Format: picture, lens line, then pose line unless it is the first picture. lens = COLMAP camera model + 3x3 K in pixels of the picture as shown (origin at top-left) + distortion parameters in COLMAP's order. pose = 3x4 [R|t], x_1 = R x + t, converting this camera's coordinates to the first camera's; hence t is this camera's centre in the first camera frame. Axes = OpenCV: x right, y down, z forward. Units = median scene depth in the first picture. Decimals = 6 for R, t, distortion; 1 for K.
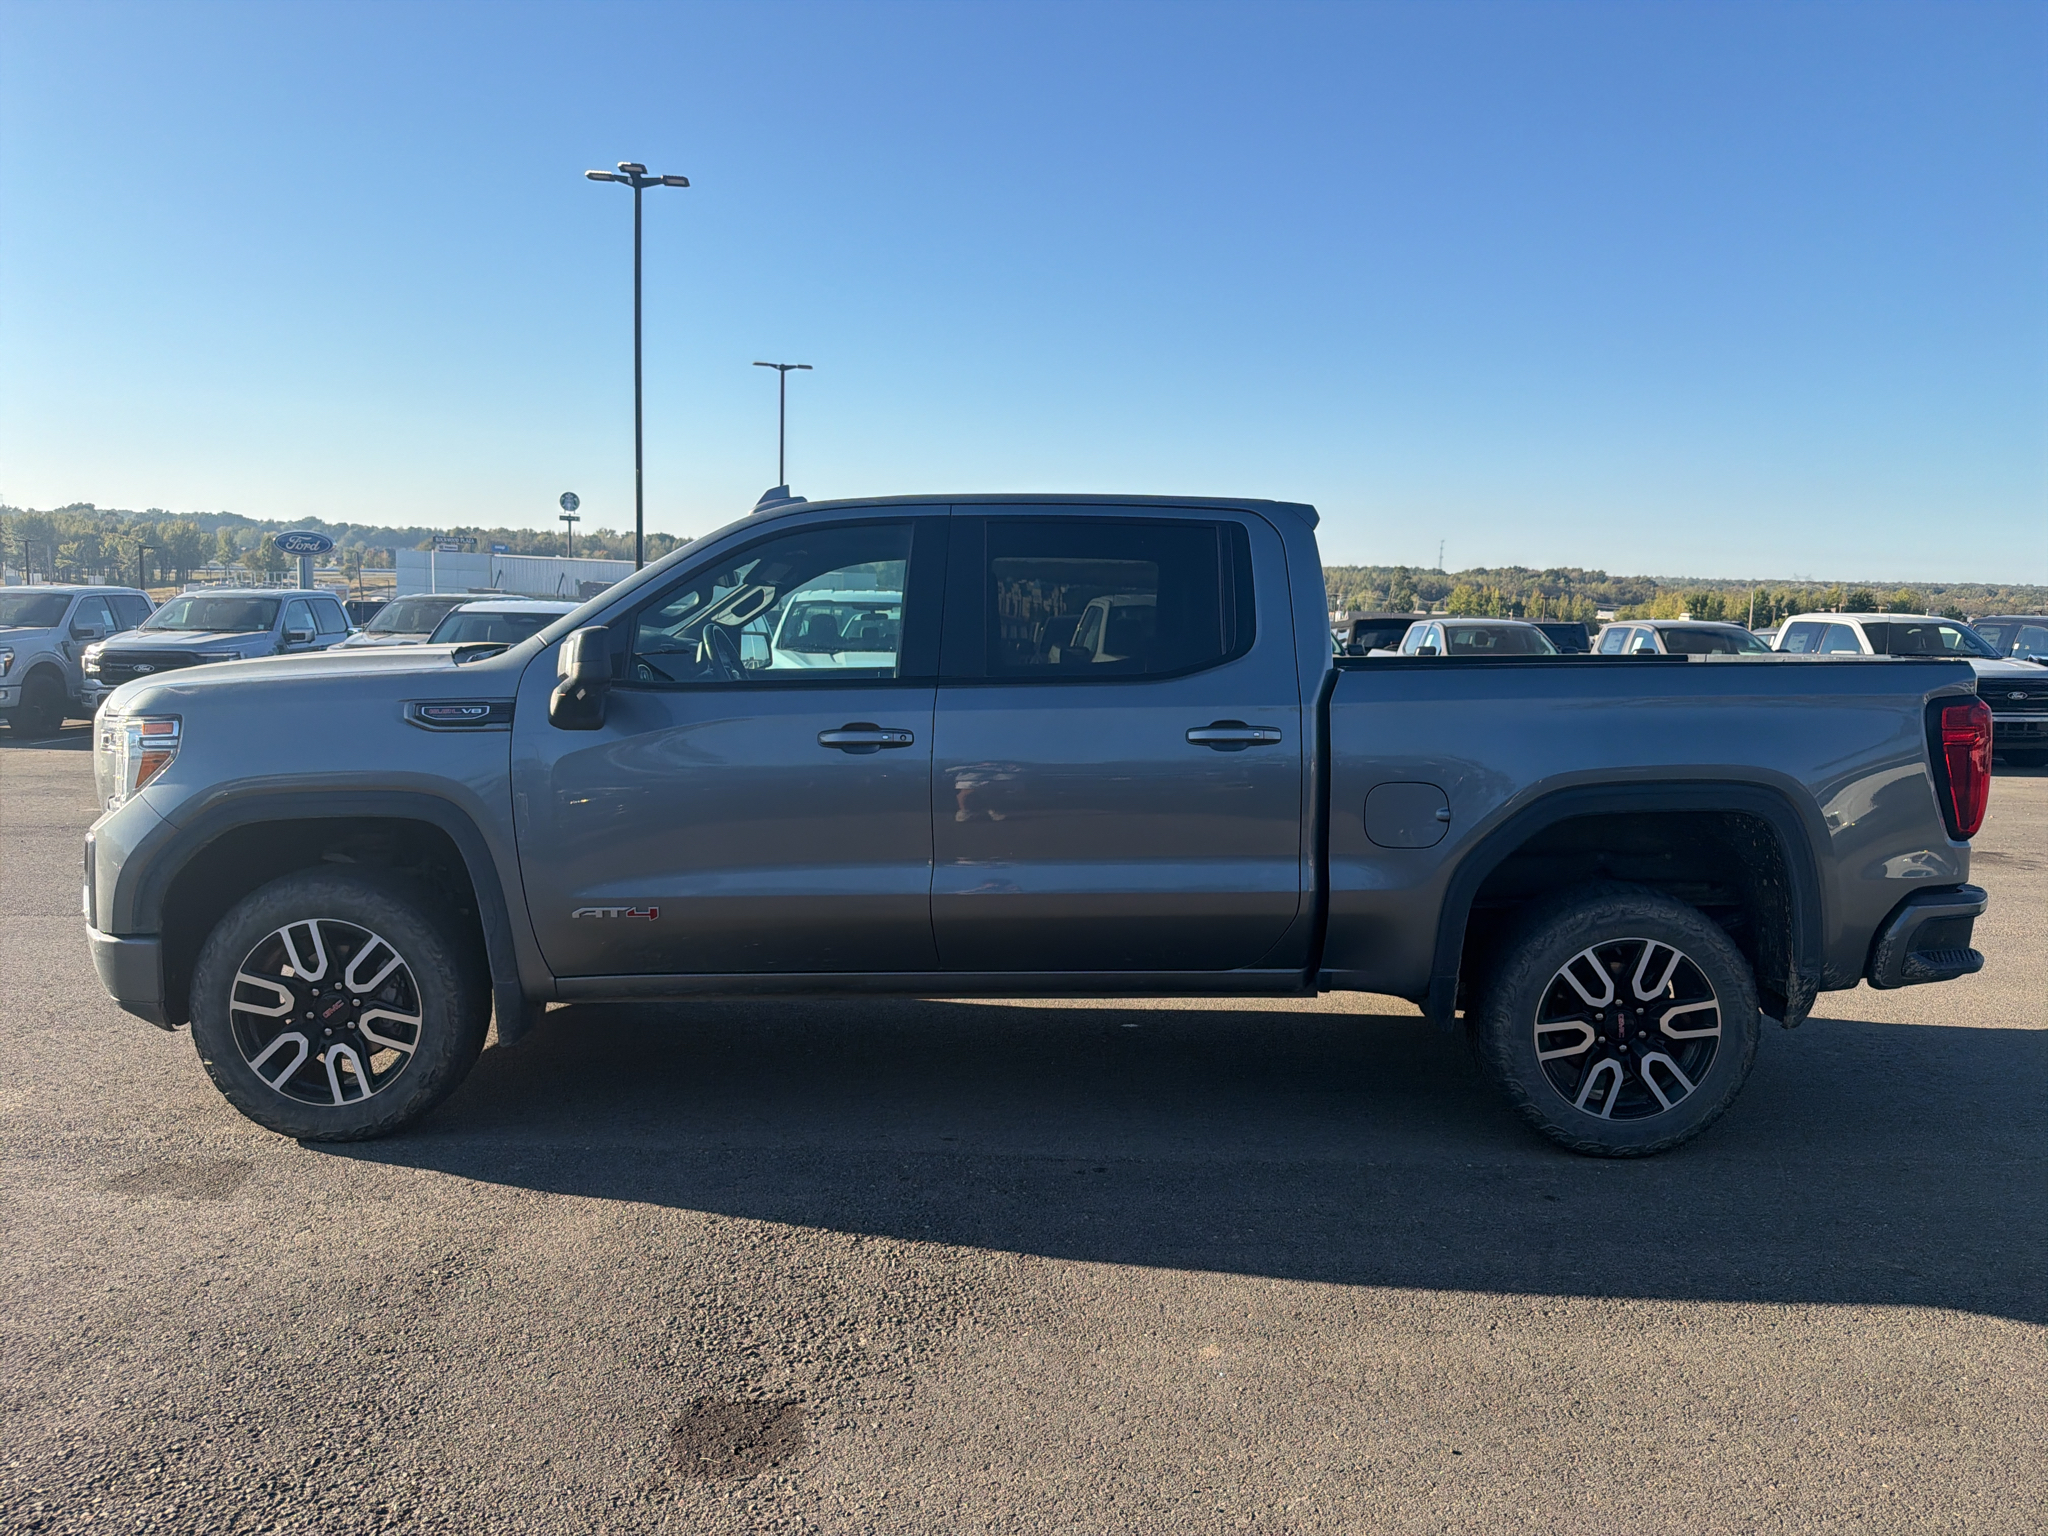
lens RADIAL K [[1446.2, 0, 1002.8], [0, 1446.2, 747.9], [0, 0, 1]] dist [0.015980, -0.026643]
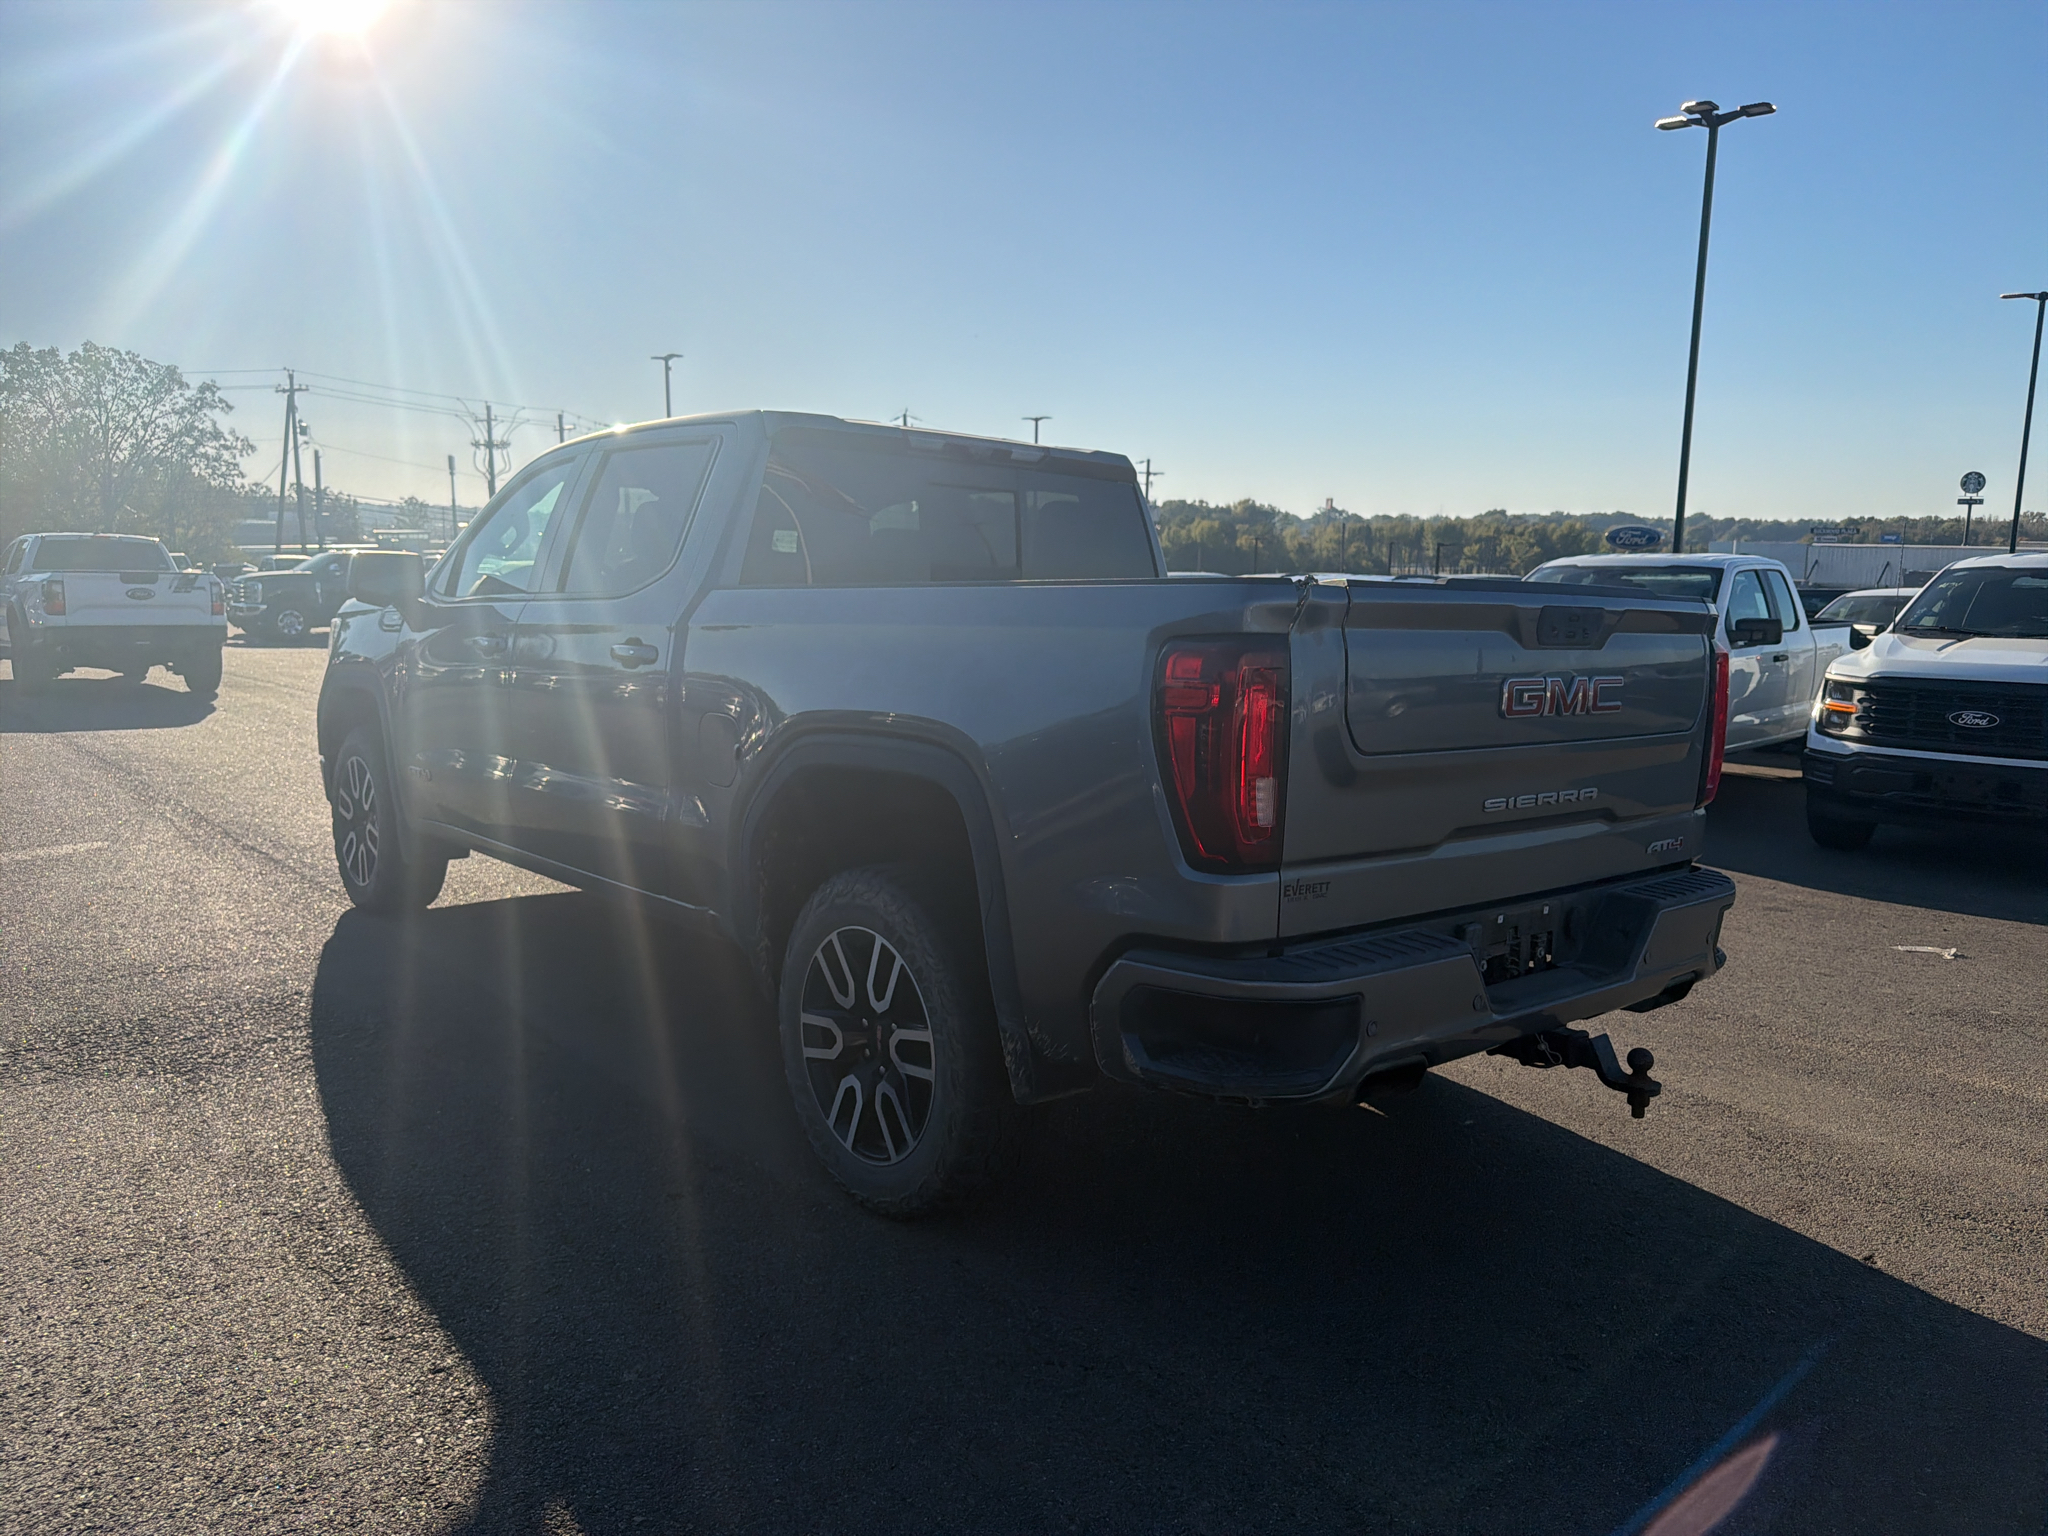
lens RADIAL K [[1446.2, 0, 1022.7], [0, 1446.2, 732.1], [0, 0, 1]] dist [0.015980, -0.026643]
pose [[0.629712, 0.074134, -0.773284, 0.209615], [-0.080702, 0.996293, 0.029795, -0.000969], [0.772626, 0.043643, 0.633360, 0.108948]]
